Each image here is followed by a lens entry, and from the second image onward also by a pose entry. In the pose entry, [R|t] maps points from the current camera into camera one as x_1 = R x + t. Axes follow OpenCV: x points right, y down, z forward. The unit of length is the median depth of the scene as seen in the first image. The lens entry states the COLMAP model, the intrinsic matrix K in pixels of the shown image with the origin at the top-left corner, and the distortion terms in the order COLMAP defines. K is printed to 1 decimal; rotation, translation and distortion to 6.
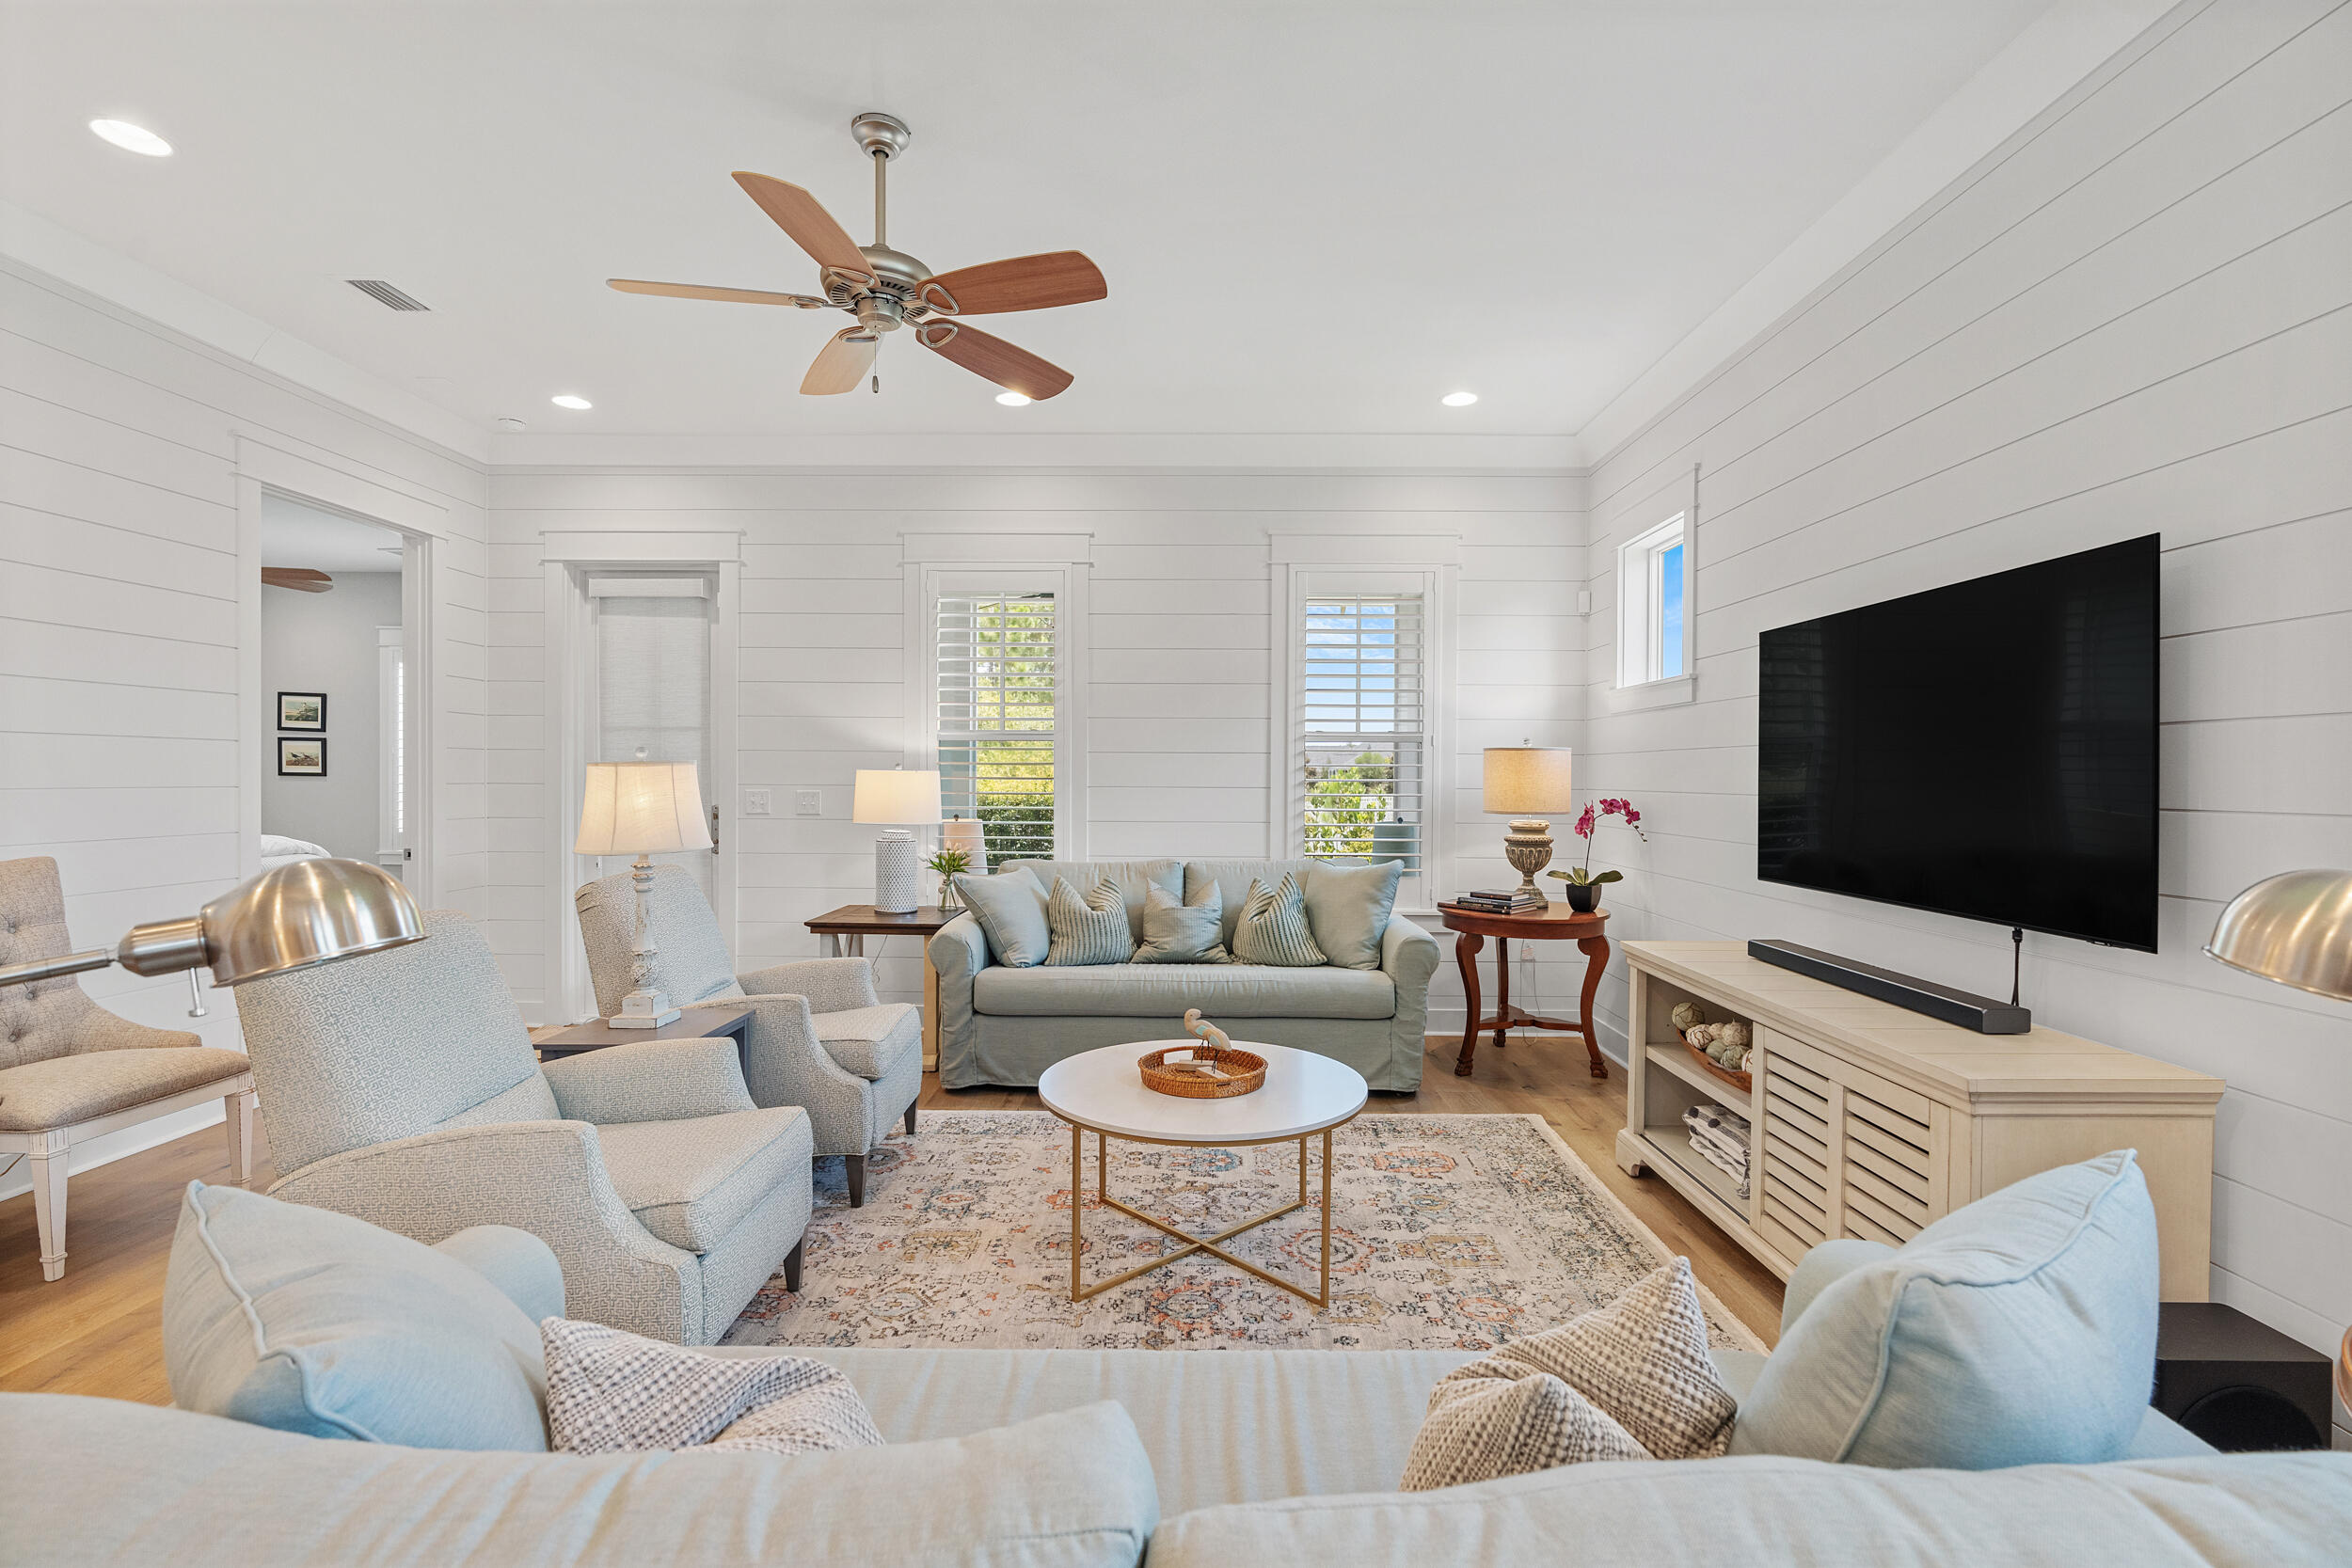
lens RADIAL K [[1054.5, 0, 1185.8], [0, 1054.5, 786.1], [0, 0, 1]] dist [-0.006822, -0.000145]
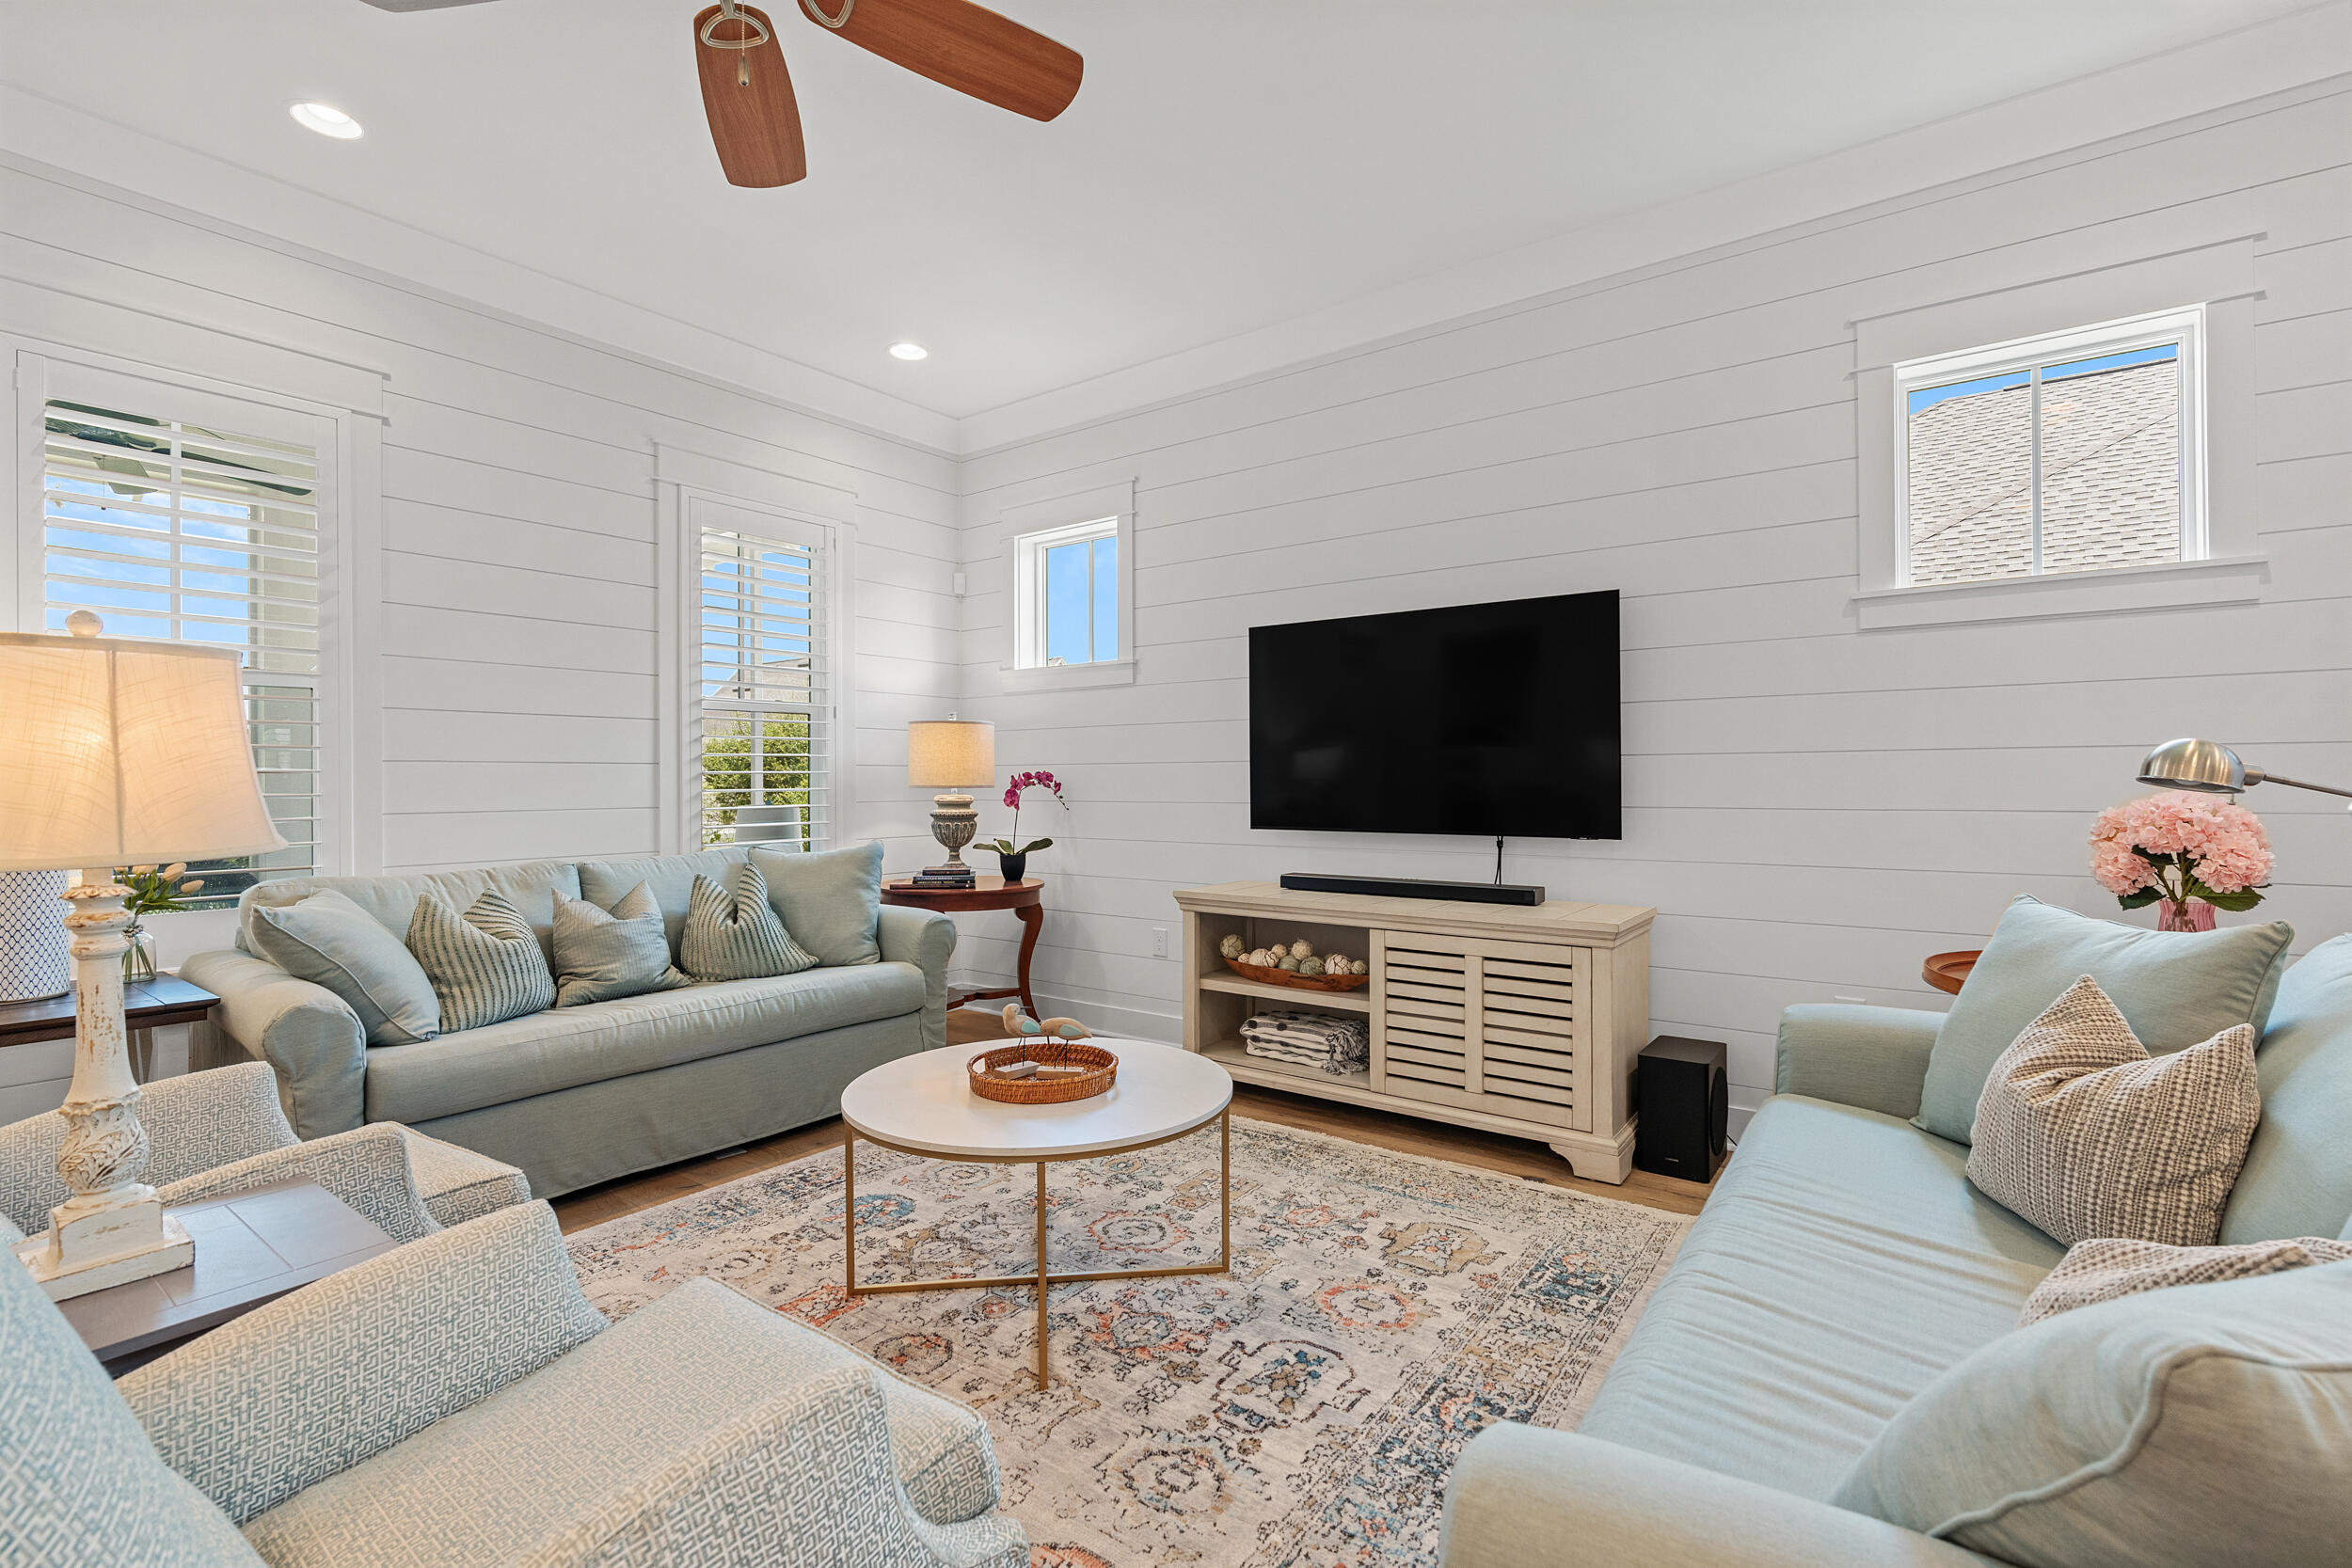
lens RADIAL K [[1057.8, 0, 1179.1], [0, 1057.8, 776.3], [0, 0, 1]] dist [-0.006319, 0.001598]
pose [[0.588757, -0.006434, 0.808284, -0.419563], [0.015529, 0.999874, -0.003353, 0.025276], [-0.808161, 0.014526, 0.588783, 0.281842]]
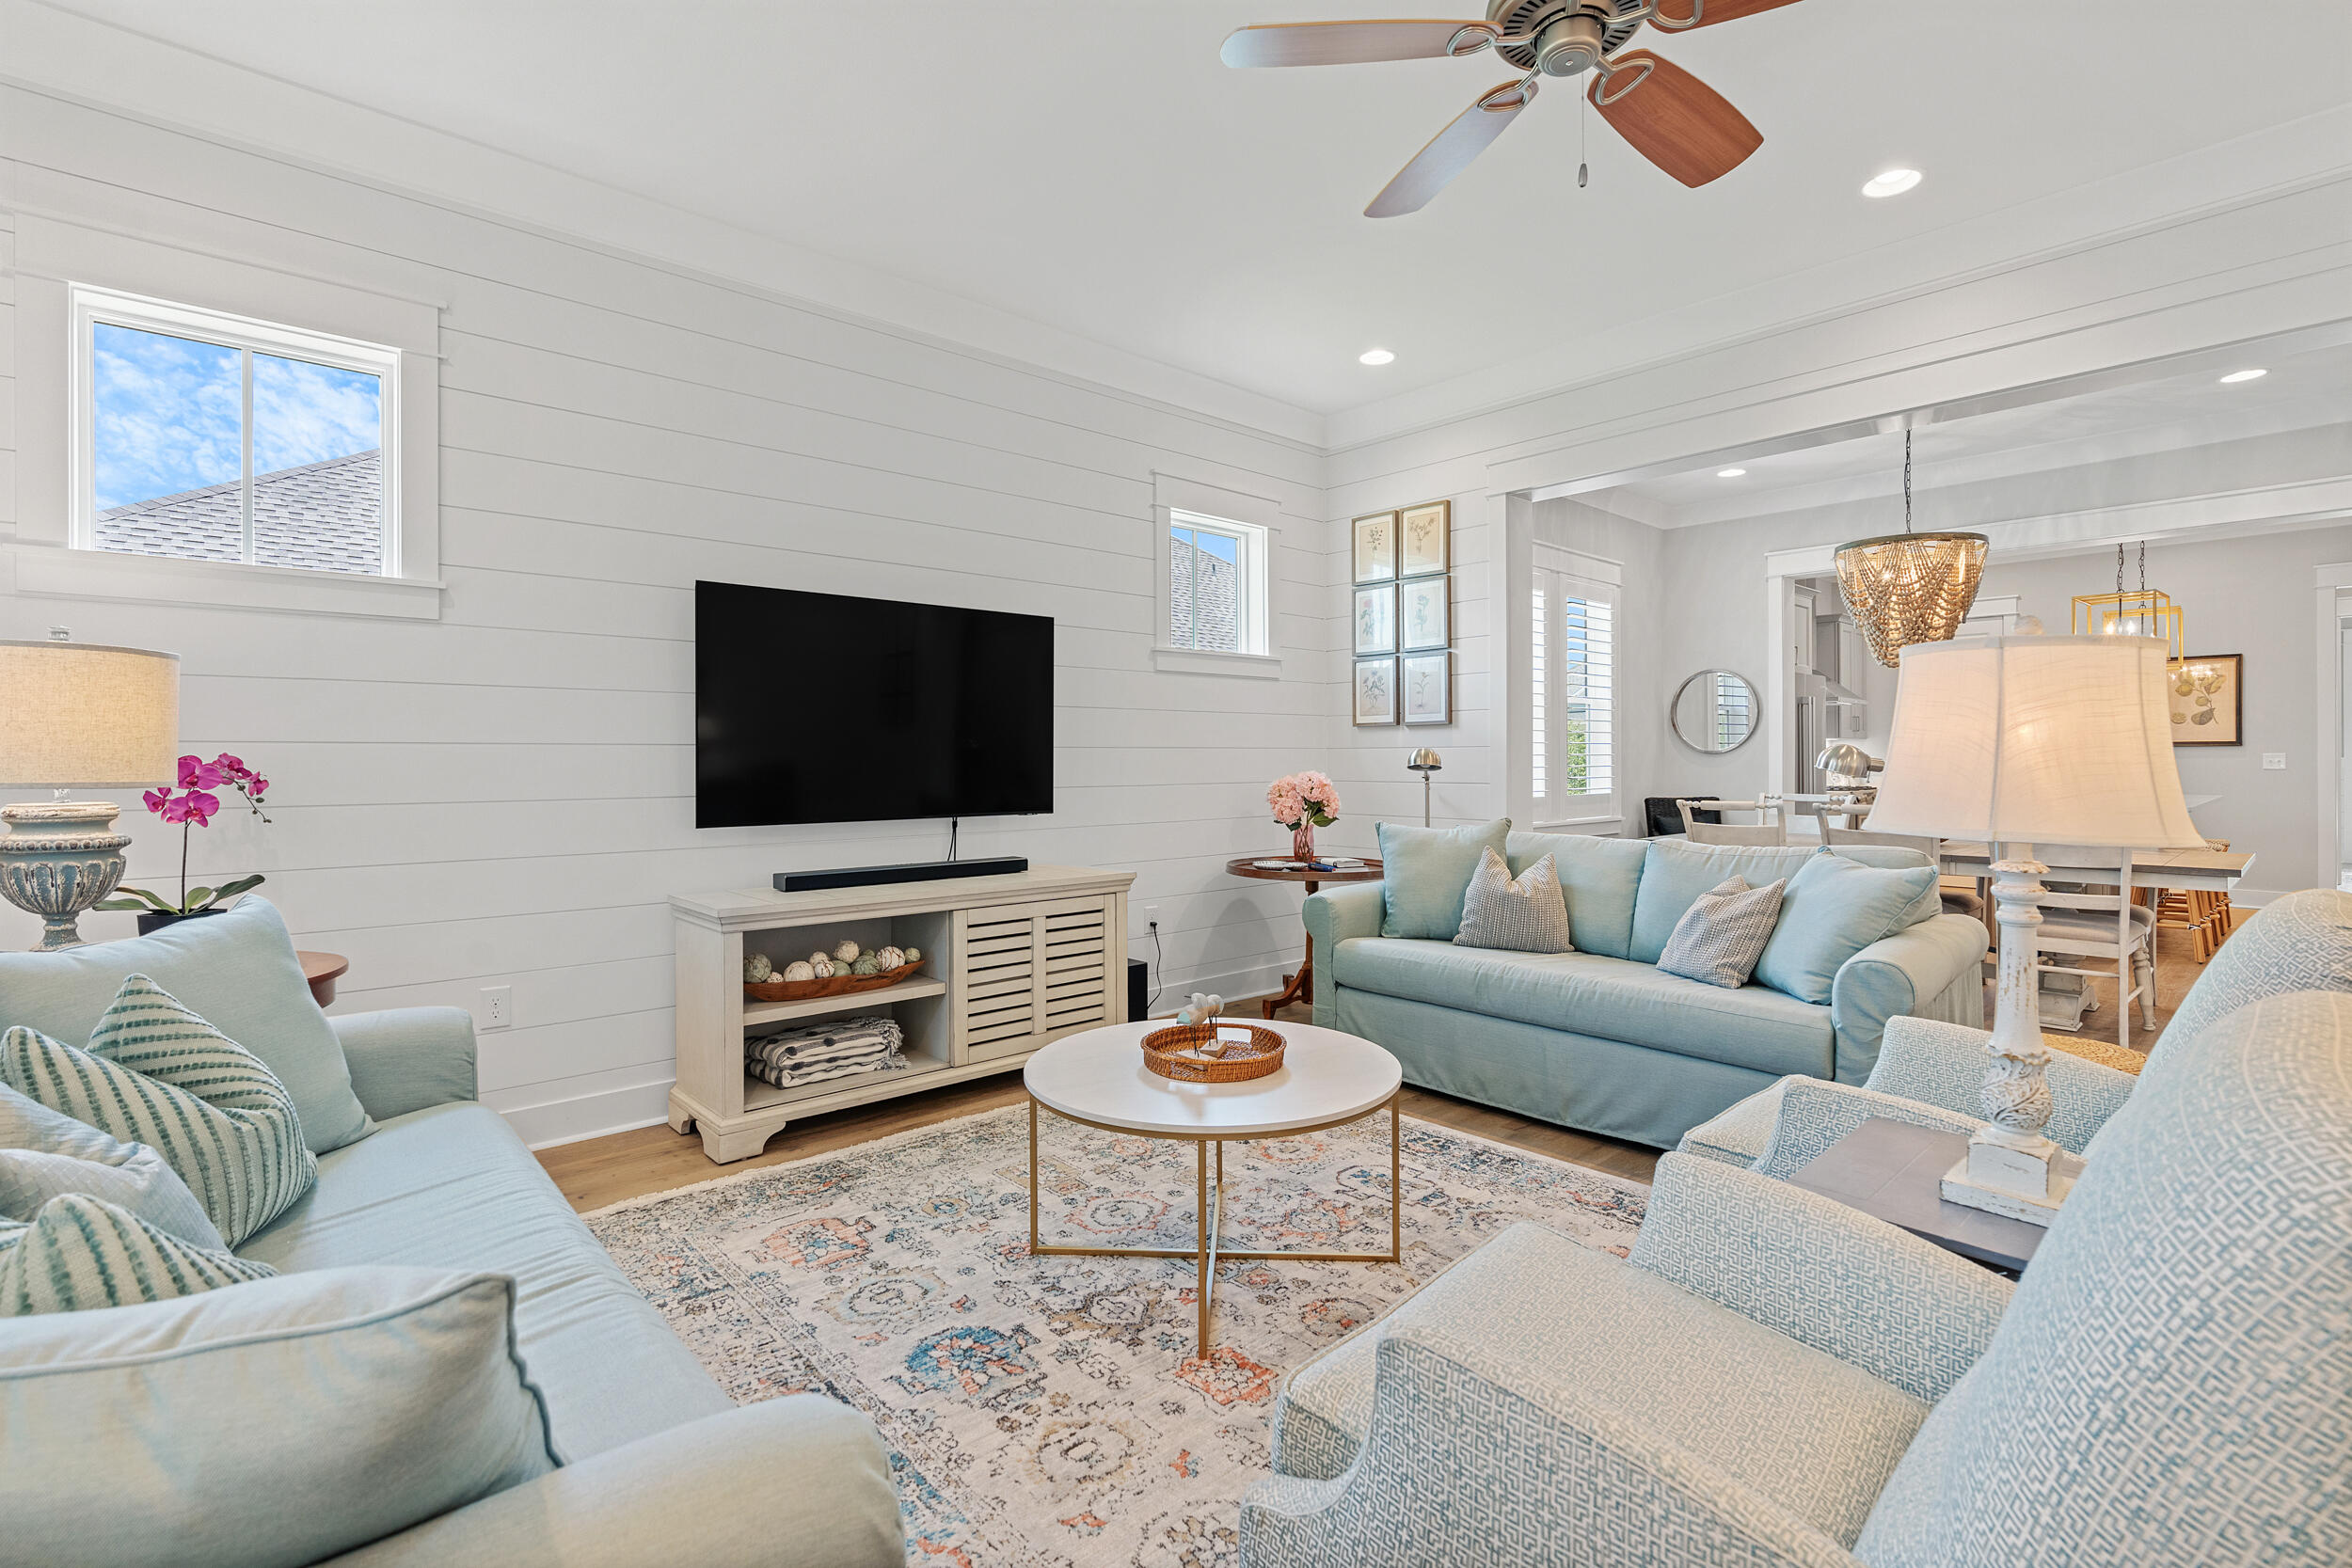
lens RADIAL K [[1069.3, 0, 1185.9], [0, 1069.3, 765.1], [0, 0, 1]] dist [-0.007594, 0.001289]
pose [[-0.676873, -0.007788, 0.736058, -0.427550], [0.006431, 0.999843, 0.016493, 0.012613], [-0.736072, 0.015897, -0.676717, 1.116365]]
